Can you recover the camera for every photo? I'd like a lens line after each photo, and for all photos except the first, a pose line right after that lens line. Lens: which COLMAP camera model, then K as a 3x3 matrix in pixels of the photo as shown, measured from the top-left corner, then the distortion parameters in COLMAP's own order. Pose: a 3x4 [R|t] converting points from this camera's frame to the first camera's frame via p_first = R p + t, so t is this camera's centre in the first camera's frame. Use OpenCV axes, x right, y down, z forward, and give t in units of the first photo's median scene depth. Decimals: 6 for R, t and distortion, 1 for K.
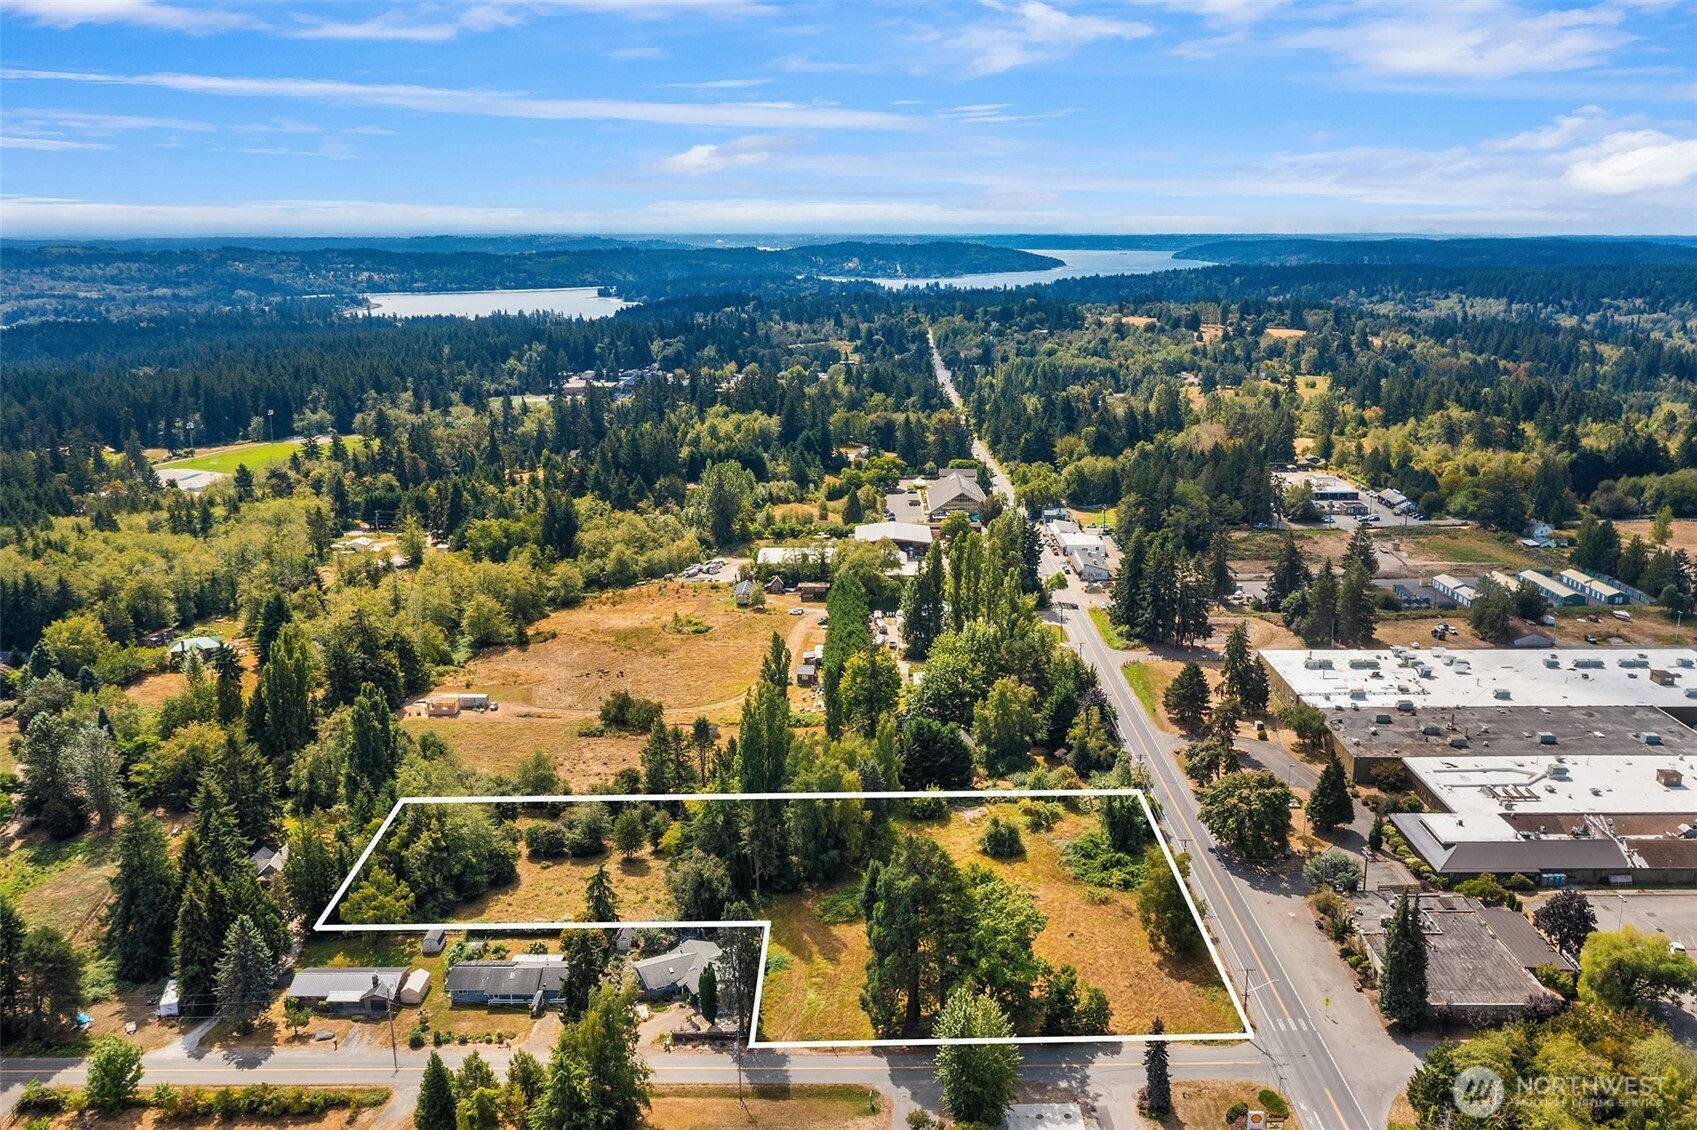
lens RADIAL K [[1393.4, 0, 848.5], [0, 1393.4, 565.0], [0, 0, 1]] dist [-0.006414, 0.002162]
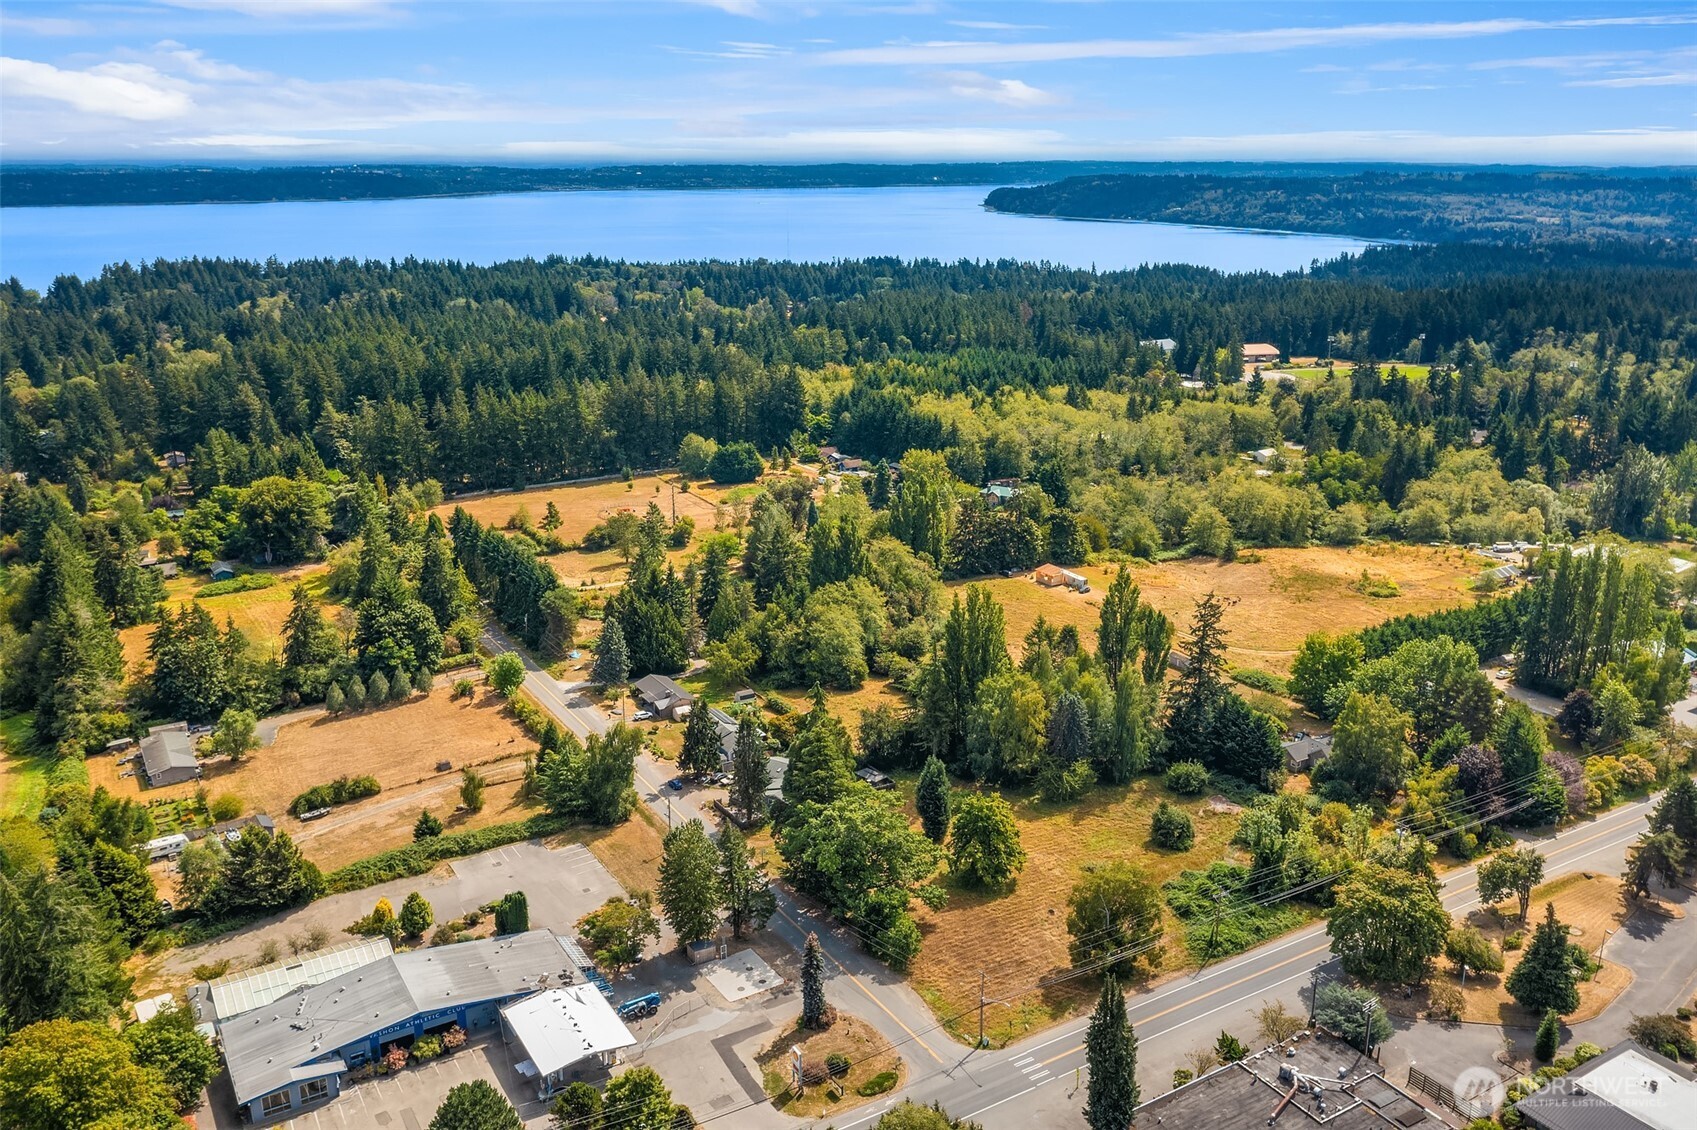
lens RADIAL K [[1393.4, 0, 848.5], [0, 1393.4, 565.0], [0, 0, 1]] dist [-0.006414, 0.002162]
pose [[0.522228, 0.241428, -0.817918, 0.431347], [-0.200328, 0.966983, 0.157522, -0.043621], [0.828943, 0.081590, 0.553351, 0.175249]]
